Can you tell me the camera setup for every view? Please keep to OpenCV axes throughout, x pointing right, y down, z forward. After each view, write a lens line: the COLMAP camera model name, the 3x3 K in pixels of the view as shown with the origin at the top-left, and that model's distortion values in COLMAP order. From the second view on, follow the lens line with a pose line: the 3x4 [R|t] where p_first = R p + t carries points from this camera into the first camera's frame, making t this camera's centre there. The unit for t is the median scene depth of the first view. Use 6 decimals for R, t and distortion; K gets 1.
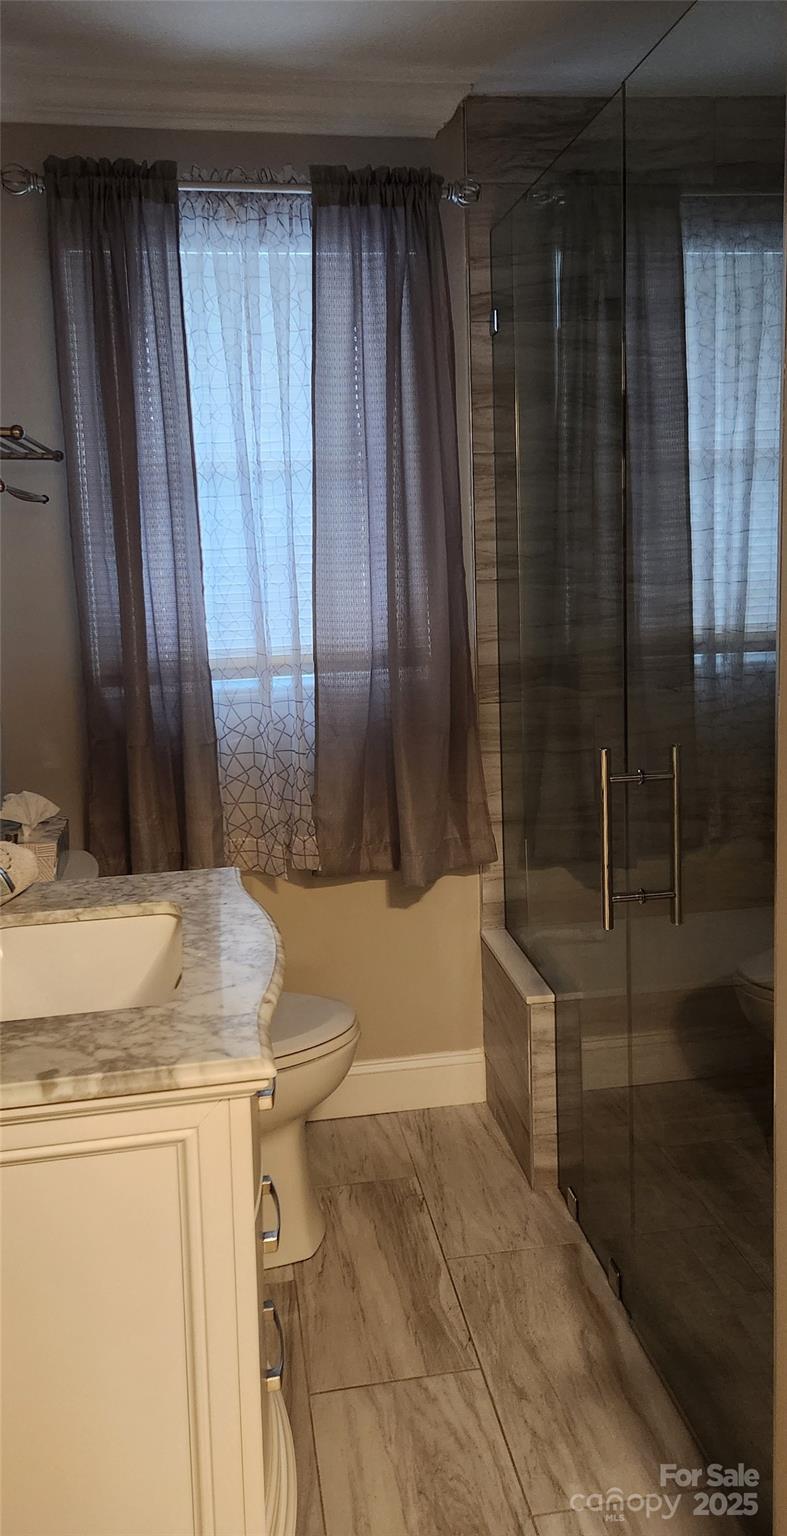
lens RADIAL K [[1135.5, 0, 394.8], [0, 1135.5, 697.1], [0, 0, 1]] dist [0.116778, -0.091597]
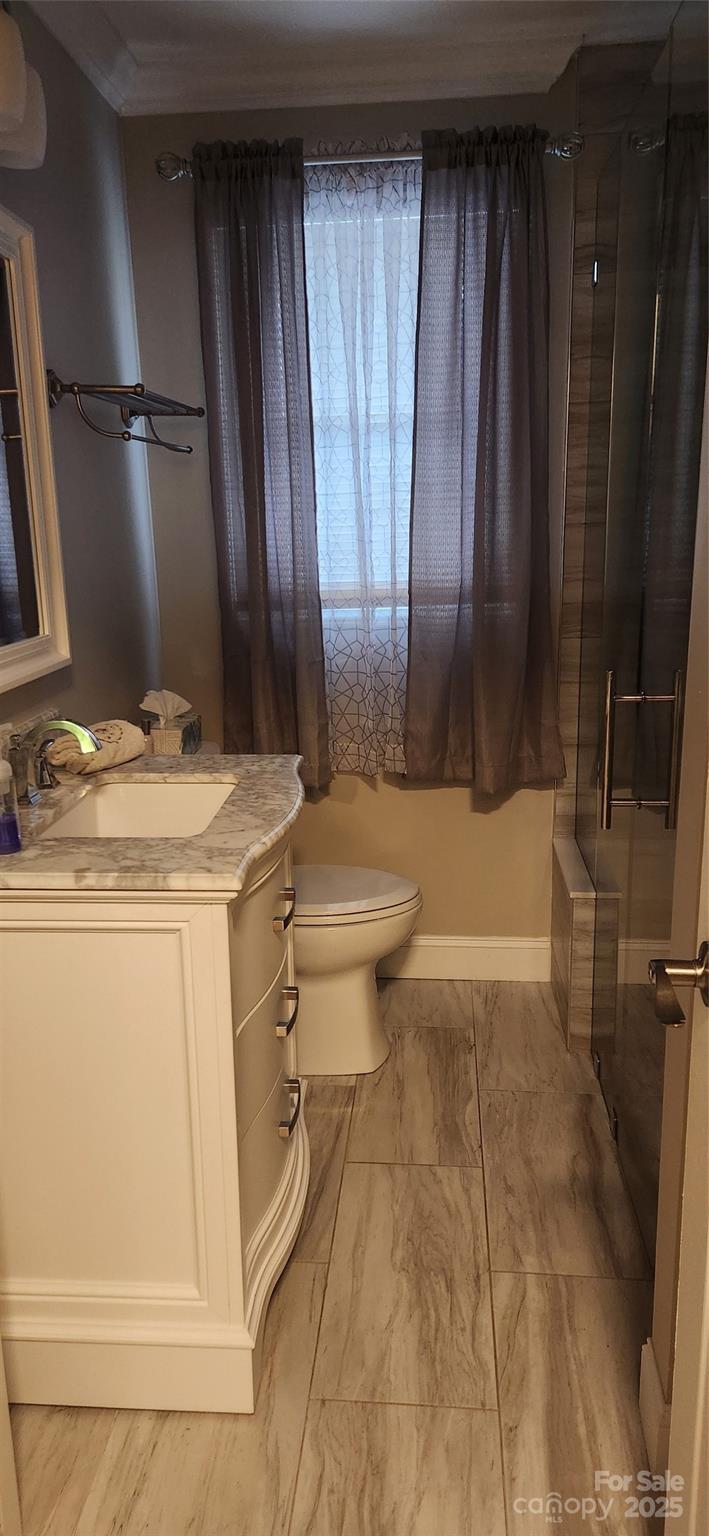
lens RADIAL K [[1025.7, 0, 352.2], [0, 1025.7, 770.7], [0, 0, 1]] dist [0.109476, -0.074518]
pose [[0.968403, 0.068570, -0.239777, 0.141530], [-0.040029, 0.991729, 0.121944, 0.021598], [0.246156, -0.108493, 0.963139, -0.044246]]
